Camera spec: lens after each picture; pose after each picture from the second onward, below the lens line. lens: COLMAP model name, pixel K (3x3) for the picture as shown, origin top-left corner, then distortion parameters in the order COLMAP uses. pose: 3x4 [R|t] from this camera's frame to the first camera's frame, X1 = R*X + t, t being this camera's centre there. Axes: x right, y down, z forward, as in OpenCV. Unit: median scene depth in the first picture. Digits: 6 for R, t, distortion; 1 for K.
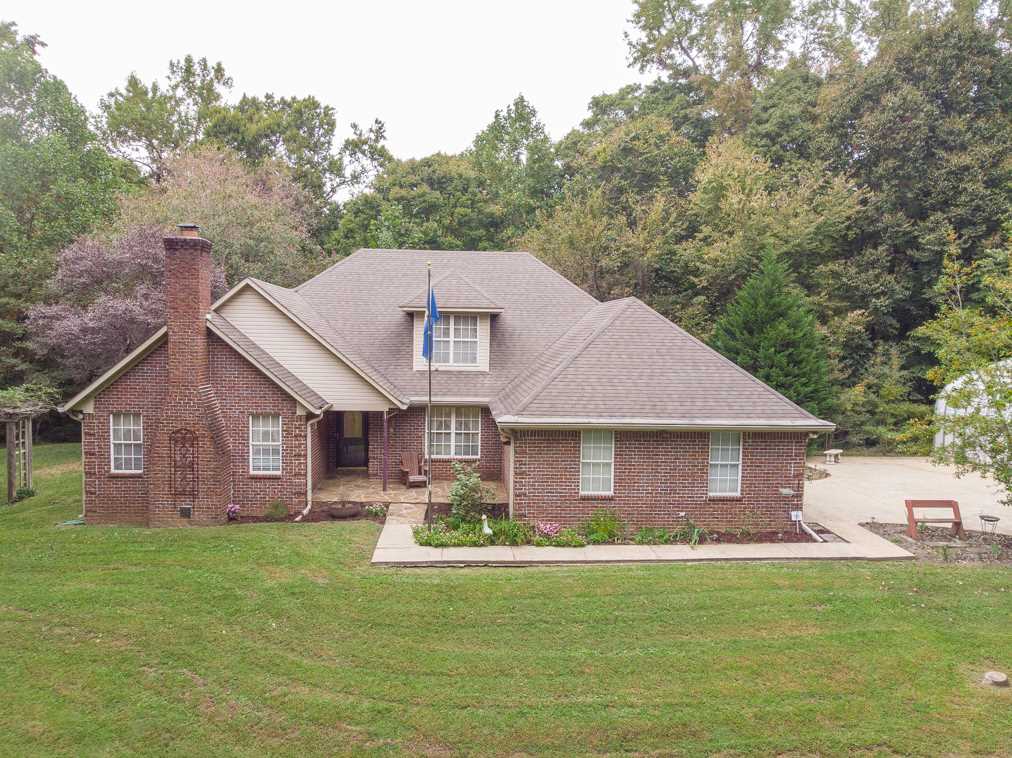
lens RADIAL K [[756.2, 0, 505.2], [0, 756.2, 378.5], [0, 0, 1]] dist [-0.016786, 0.017481]
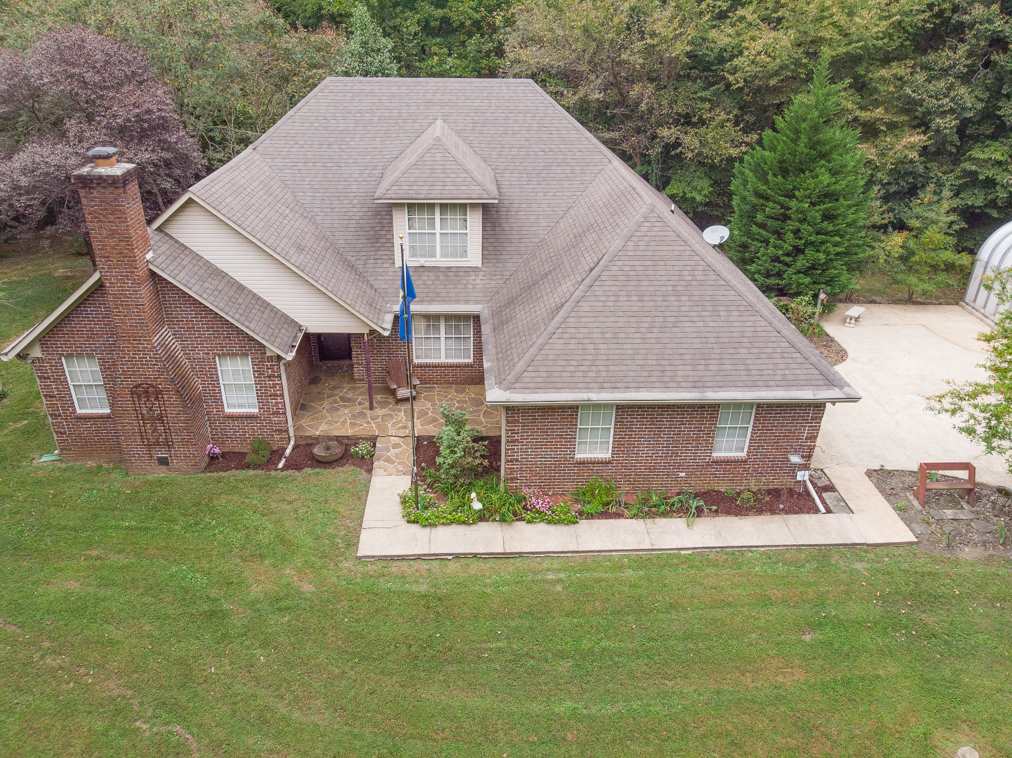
lens RADIAL K [[756.2, 0, 505.9], [0, 756.2, 377.9], [0, 0, 1]] dist [-0.016786, 0.017481]
pose [[0.999960, 0.006177, -0.006520, 0.016749], [-0.002971, 0.912600, 0.408843, -0.310063], [0.008476, -0.408807, 0.912581, 0.172511]]
